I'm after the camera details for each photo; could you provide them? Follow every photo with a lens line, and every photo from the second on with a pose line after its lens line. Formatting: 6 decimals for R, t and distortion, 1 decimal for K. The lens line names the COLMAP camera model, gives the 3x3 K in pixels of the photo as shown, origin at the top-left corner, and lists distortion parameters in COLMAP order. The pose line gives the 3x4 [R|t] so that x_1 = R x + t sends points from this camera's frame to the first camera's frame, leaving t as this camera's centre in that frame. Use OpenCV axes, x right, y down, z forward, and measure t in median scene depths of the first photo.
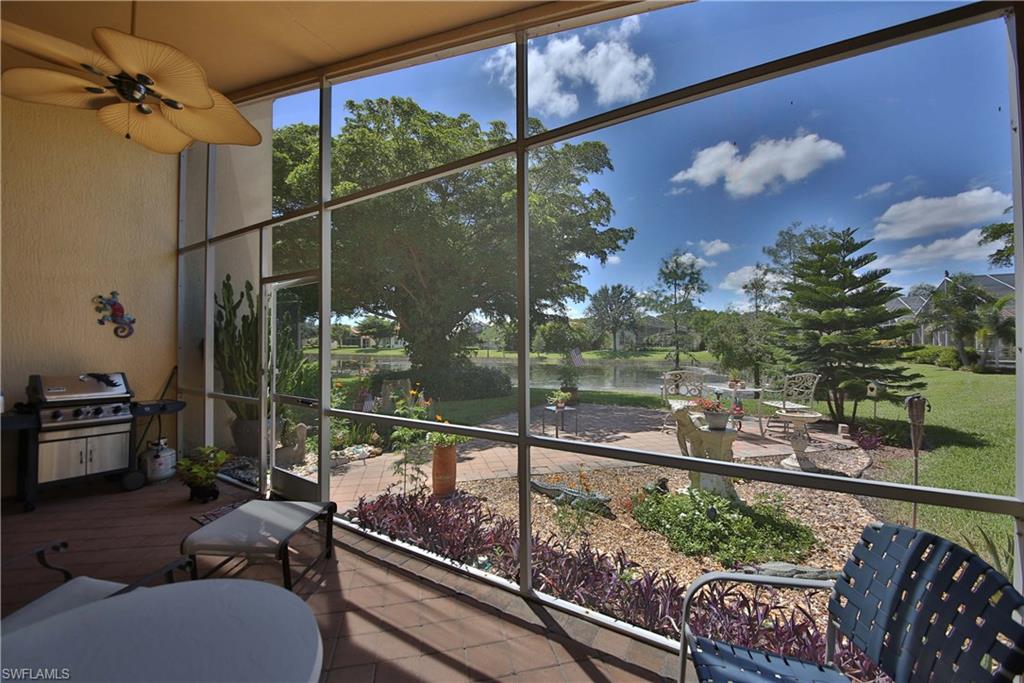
lens RADIAL K [[384.7, 0, 512.0], [0, 384.7, 341.5], [0, 0, 1]] dist [-0.000473, -0.000092]
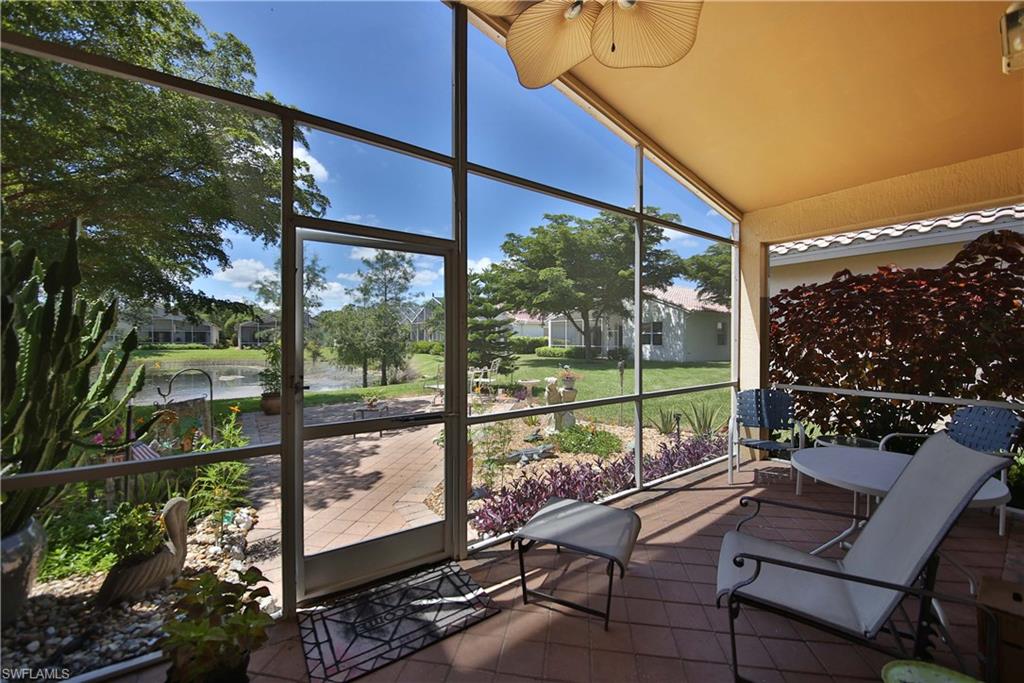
lens RADIAL K [[384.7, 0, 512.0], [0, 384.7, 341.5], [0, 0, 1]] dist [-0.000473, -0.000092]
pose [[0.421583, -0.008753, 0.906748, -1.712422], [0.003906, 0.999962, 0.007837, 0.011899], [-0.906782, 0.000238, 0.421601, 0.822487]]
